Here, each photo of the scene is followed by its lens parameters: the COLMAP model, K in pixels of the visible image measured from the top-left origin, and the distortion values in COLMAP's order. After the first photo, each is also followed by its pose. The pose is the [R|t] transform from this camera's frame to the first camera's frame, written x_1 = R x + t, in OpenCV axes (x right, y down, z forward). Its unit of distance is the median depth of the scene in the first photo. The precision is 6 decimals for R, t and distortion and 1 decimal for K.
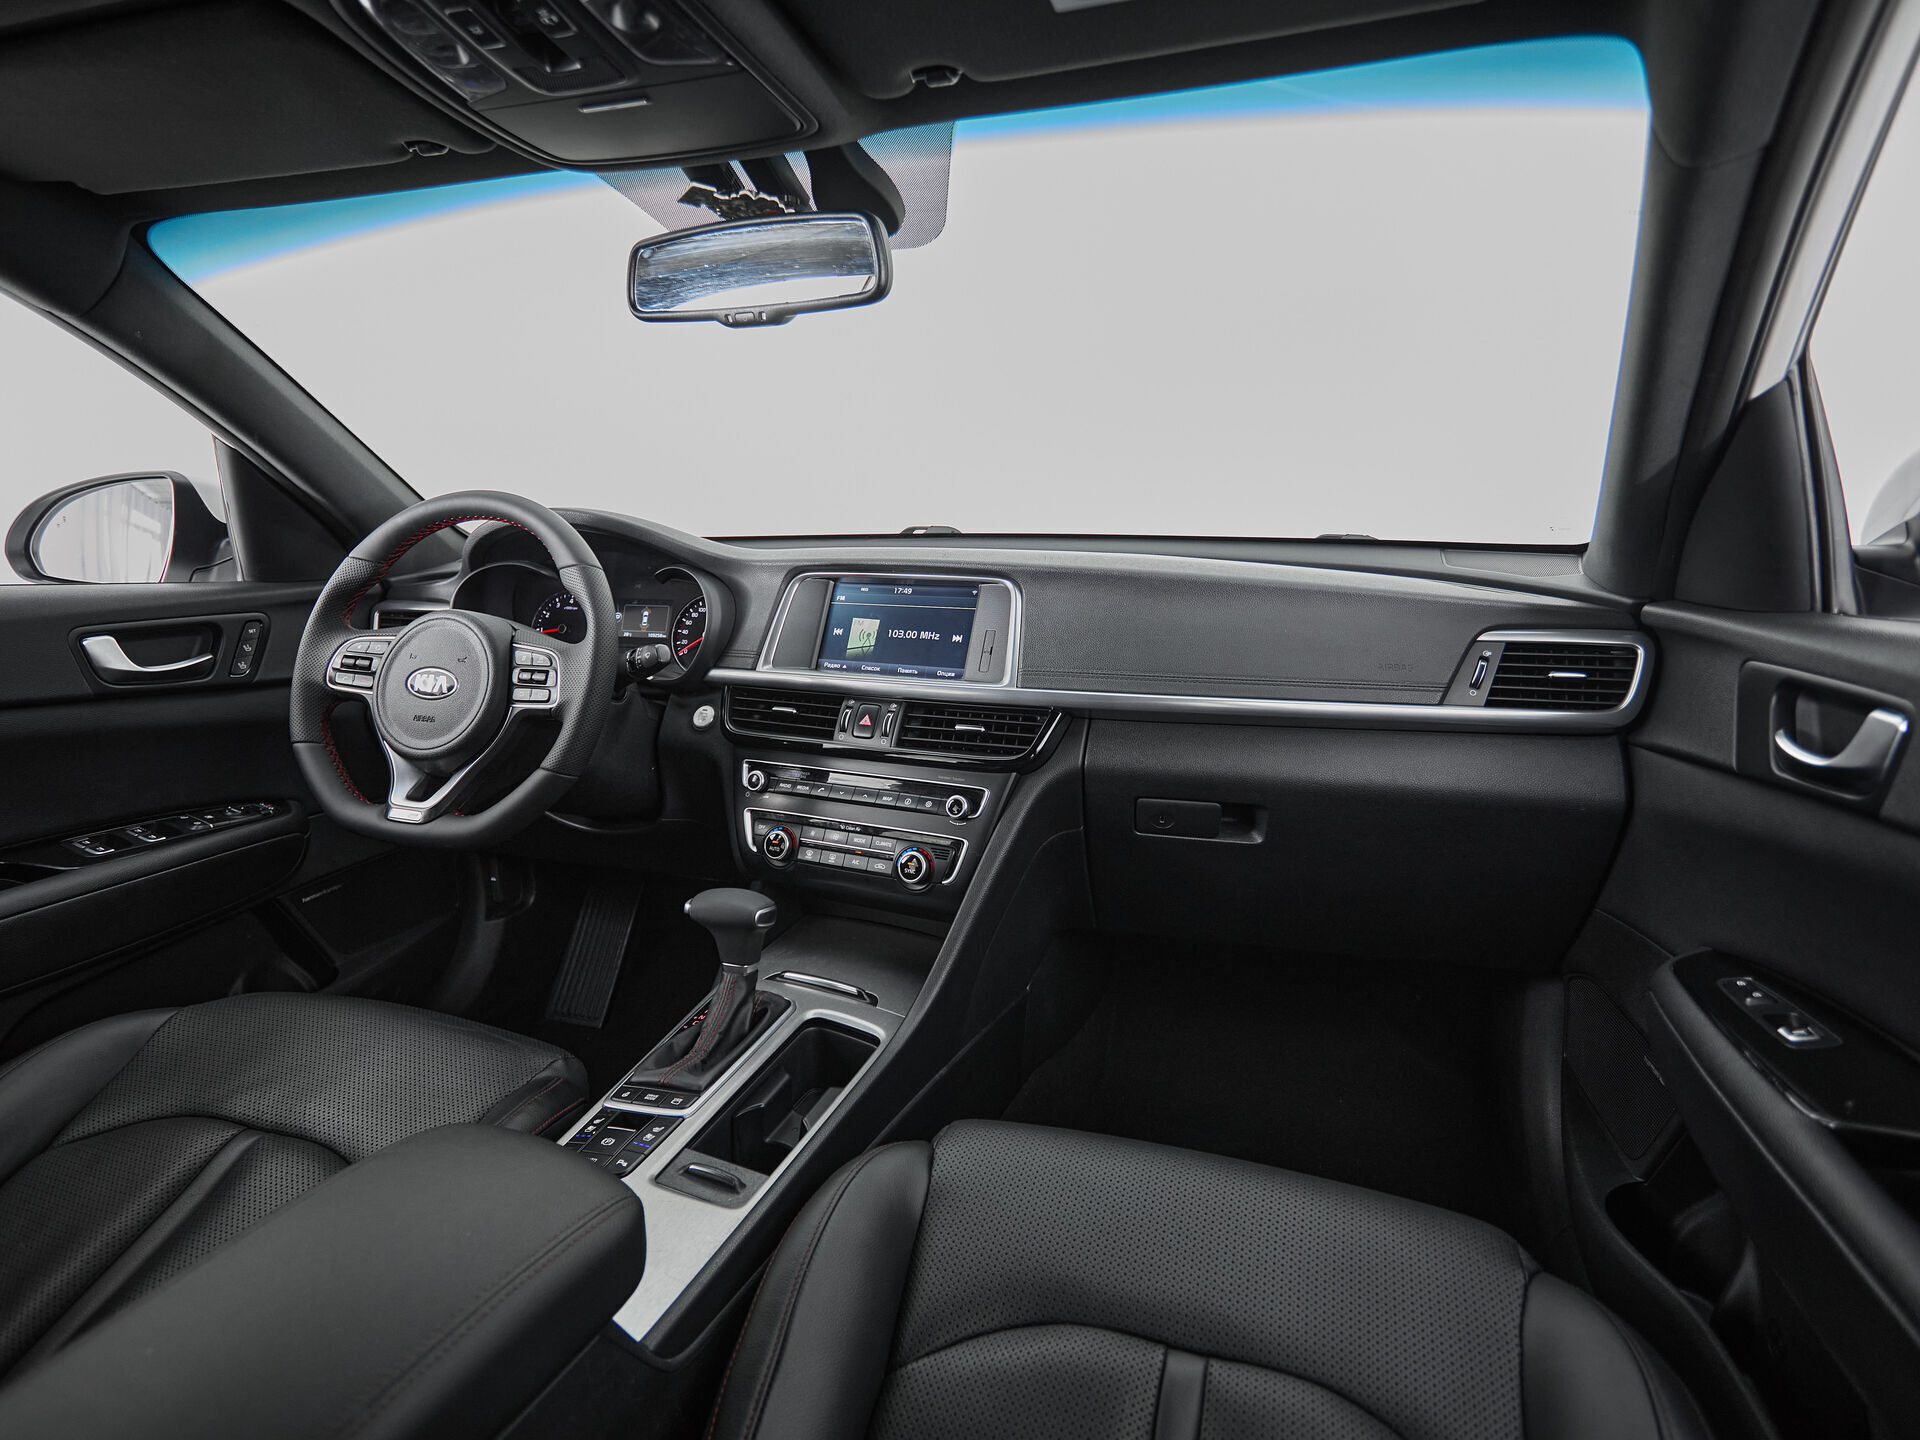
lens RADIAL K [[1026.1, 0, 957.0], [0, 1026.1, 718.8], [0, 0, 1]] dist [0.000789, -0.002417]
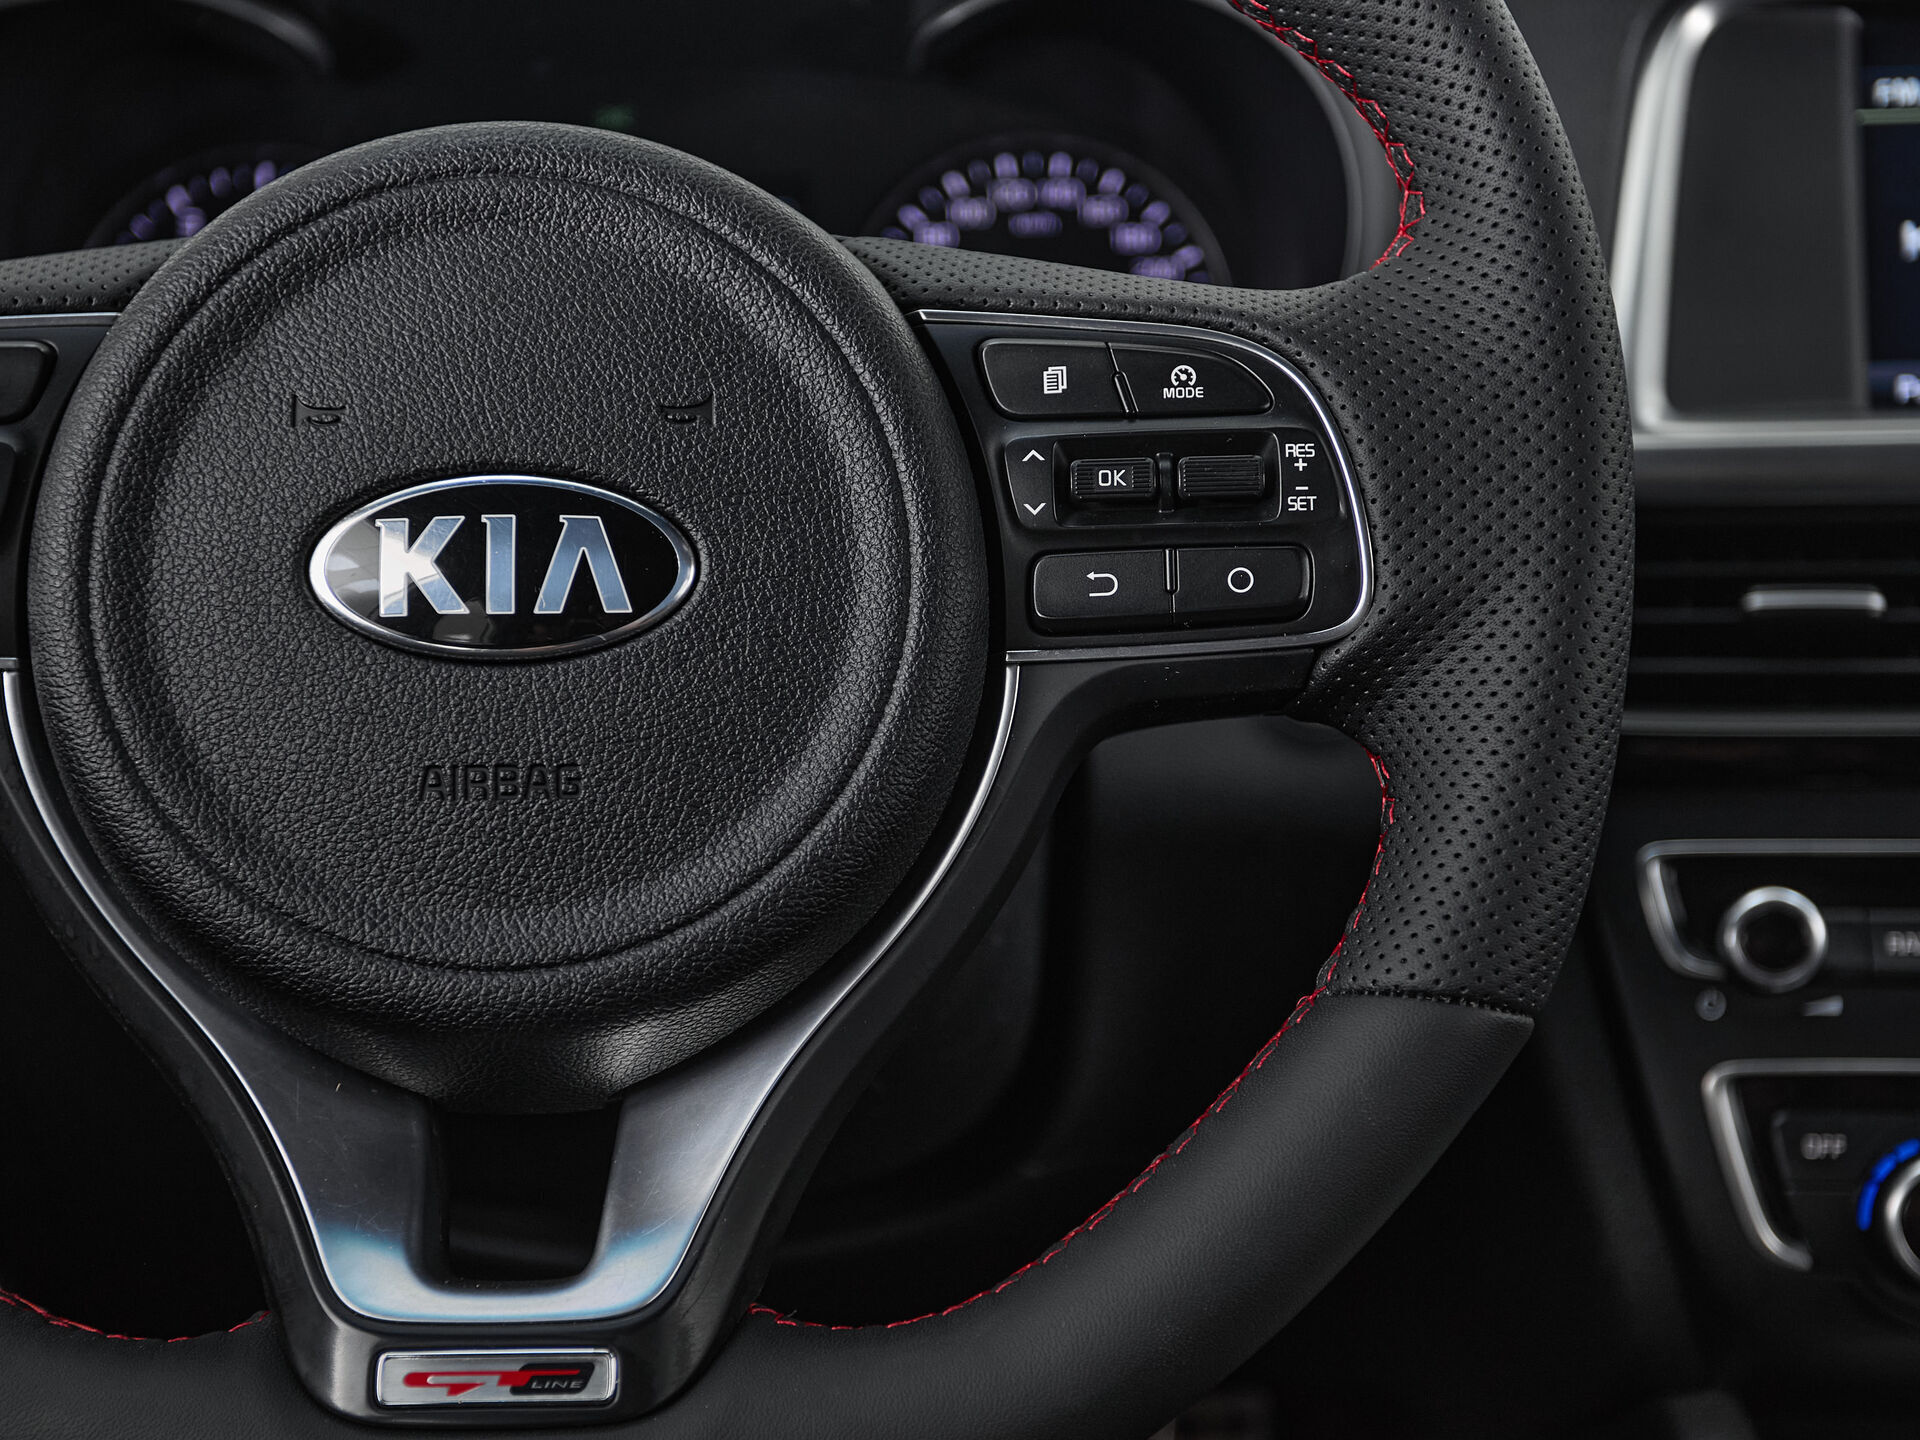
lens RADIAL K [[2686.5, 0, 936.4], [0, 2686.5, 768.5], [0, 0, 1]] dist [0.037481, 0.000000]
pose [[0.944672, -0.091818, 0.314905, -0.576307], [0.080950, 0.995588, 0.047447, -0.016694], [-0.317872, -0.019330, 0.947937, 0.557955]]
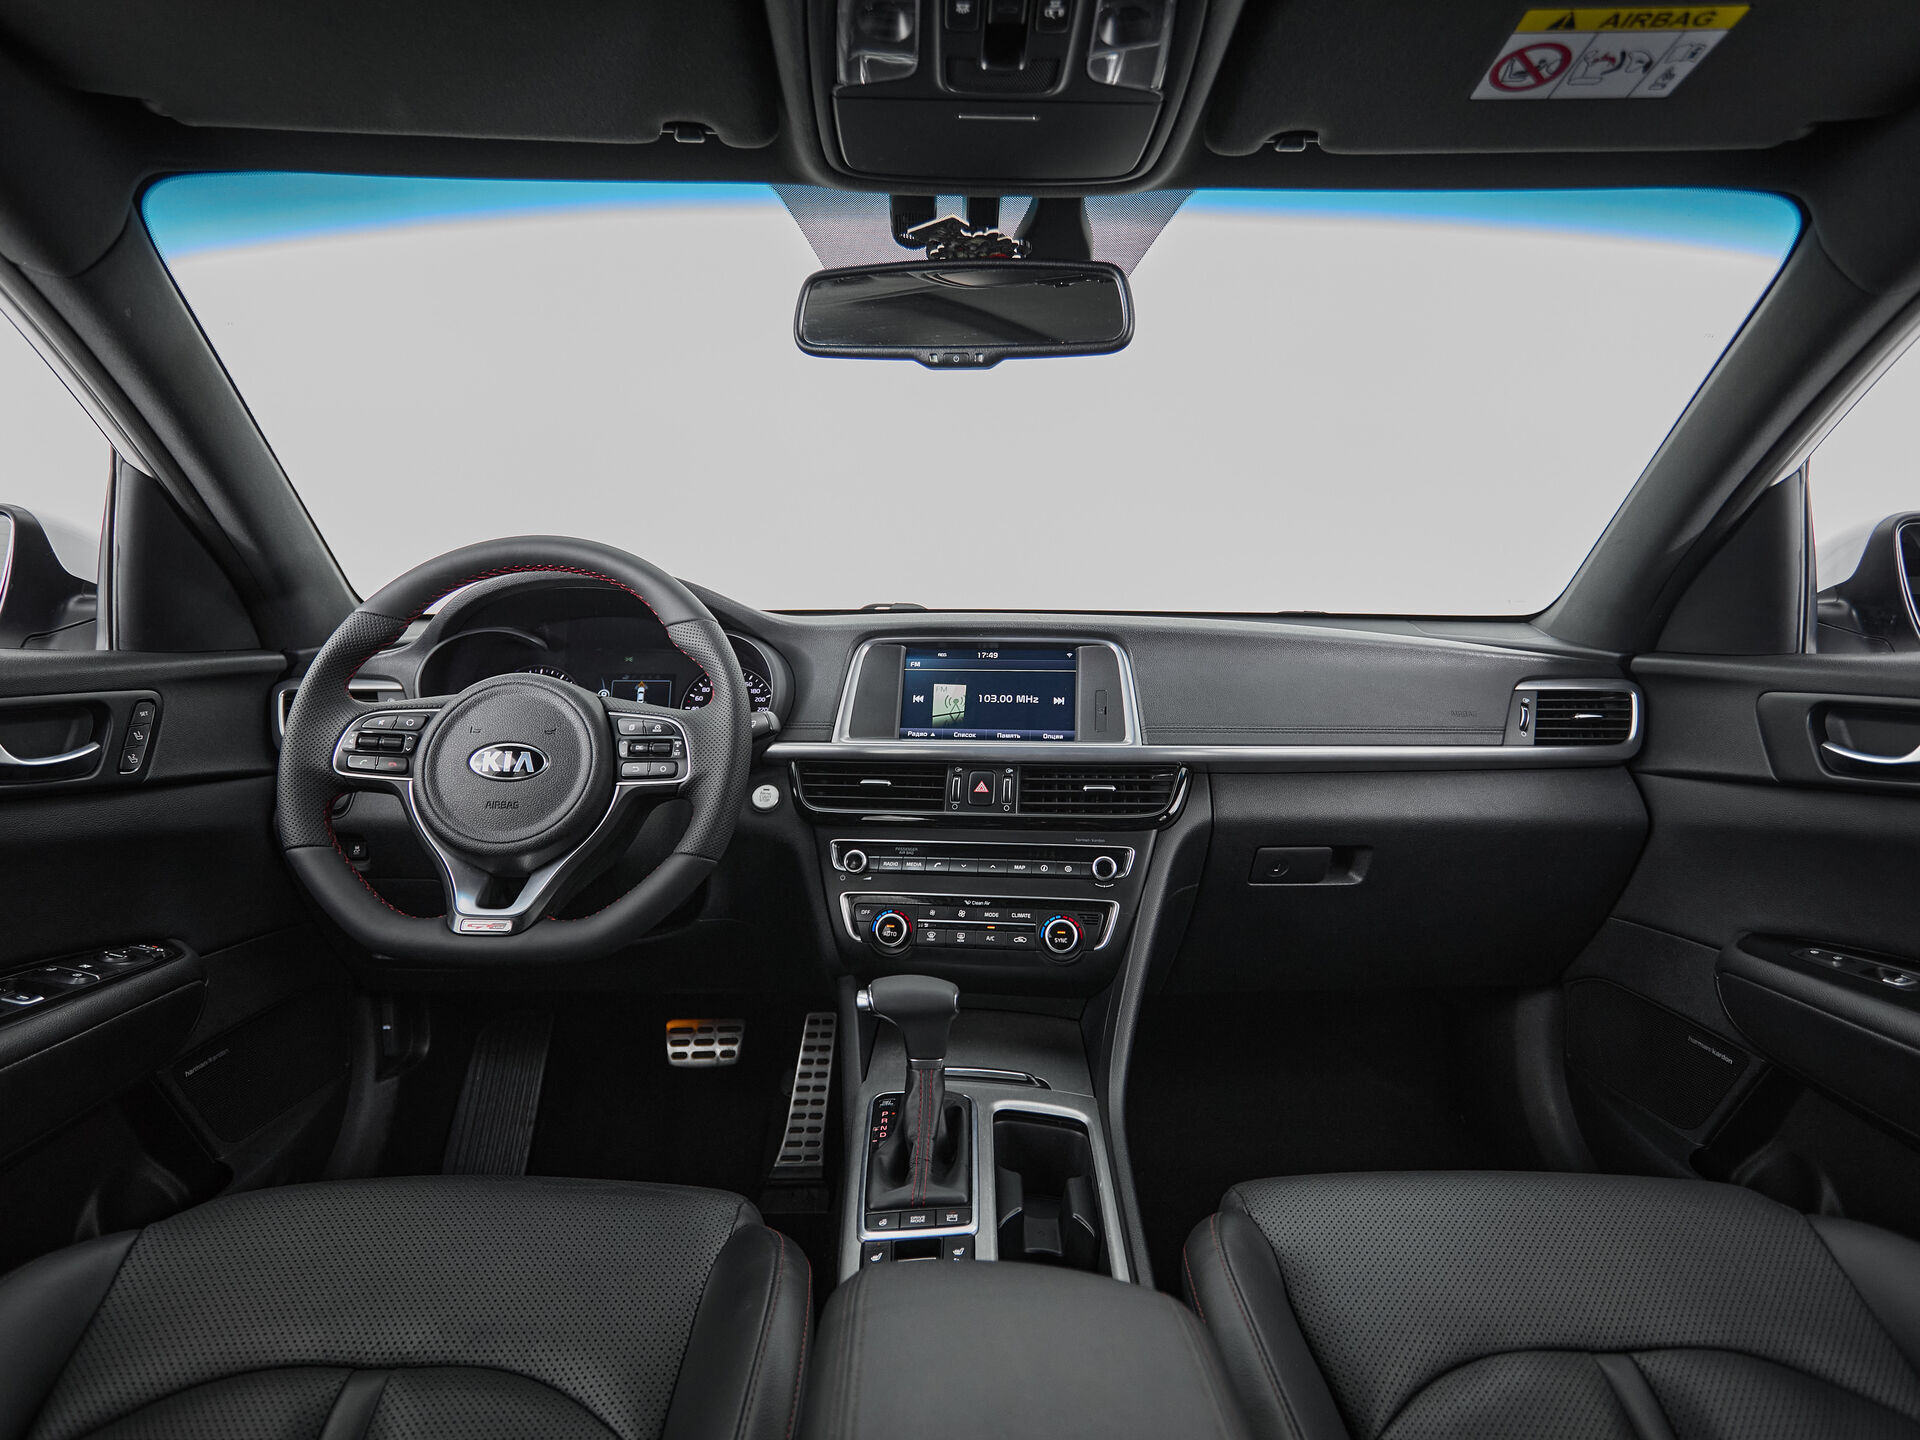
lens RADIAL K [[1026.1, 0, 960.2], [0, 1026.1, 717.5], [0, 0, 1]] dist [0.000789, -0.002417]
pose [[0.944477, -0.021092, 0.327900, -0.432679], [0.057032, 0.993313, -0.100380, 0.032625], [-0.323590, 0.113507, 0.939365, 0.110546]]
